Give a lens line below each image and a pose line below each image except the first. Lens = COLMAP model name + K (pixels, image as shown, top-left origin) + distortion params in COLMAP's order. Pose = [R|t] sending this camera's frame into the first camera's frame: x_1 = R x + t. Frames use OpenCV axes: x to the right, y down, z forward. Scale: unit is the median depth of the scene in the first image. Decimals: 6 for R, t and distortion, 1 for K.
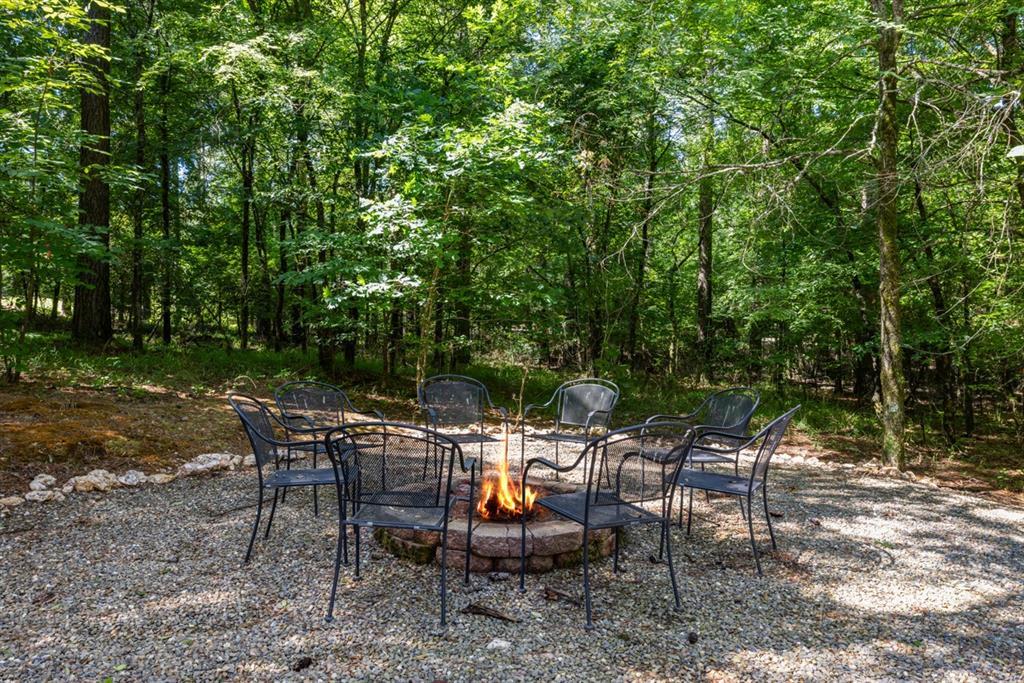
lens RADIAL K [[755.7, 0, 510.3], [0, 755.7, 333.1], [0, 0, 1]] dist [0.018942, 0.006029]
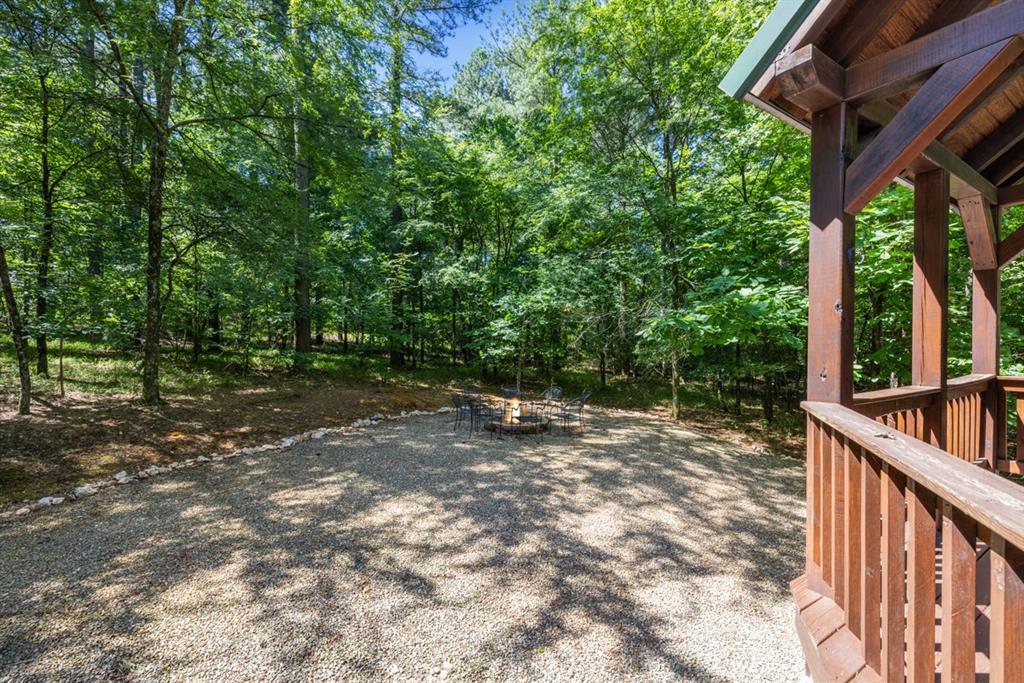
lens RADIAL K [[433.1, 0, 500.8], [0, 433.1, 348.2], [0, 0, 1]] dist [0.001838, 0.000277]
pose [[0.973134, -0.011127, -0.229972, 0.211995], [0.011344, 0.999936, -0.000380, -0.072064], [0.229961, -0.002239, 0.973197, -0.588129]]
